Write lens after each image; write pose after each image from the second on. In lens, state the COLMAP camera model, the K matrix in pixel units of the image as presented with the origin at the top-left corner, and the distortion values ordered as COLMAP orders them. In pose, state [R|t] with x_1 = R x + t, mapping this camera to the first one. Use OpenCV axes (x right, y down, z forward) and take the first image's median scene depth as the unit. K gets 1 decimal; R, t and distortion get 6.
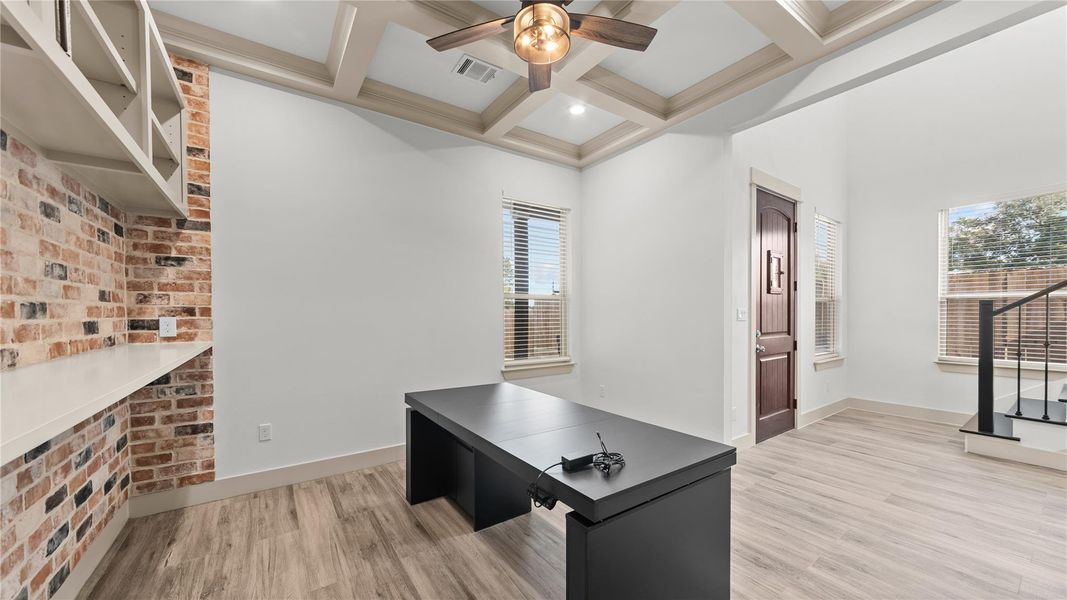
lens RADIAL K [[390.7, 0, 539.4], [0, 390.7, 302.0], [0, 0, 1]] dist [-0.001397, -0.000799]
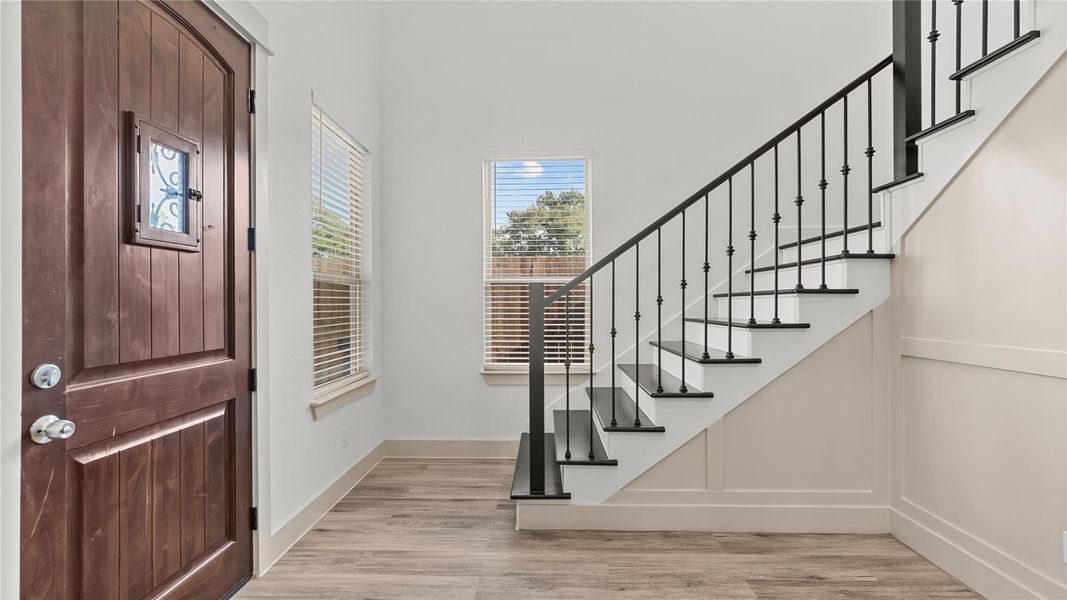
lens RADIAL K [[390.7, 0, 535.5], [0, 390.7, 304.1], [0, 0, 1]] dist [-0.001397, -0.000799]
pose [[0.583233, -0.015531, 0.812157, 0.494552], [0.006358, 0.999874, 0.014555, 0.025060], [-0.812280, -0.003325, 0.583258, 0.507893]]
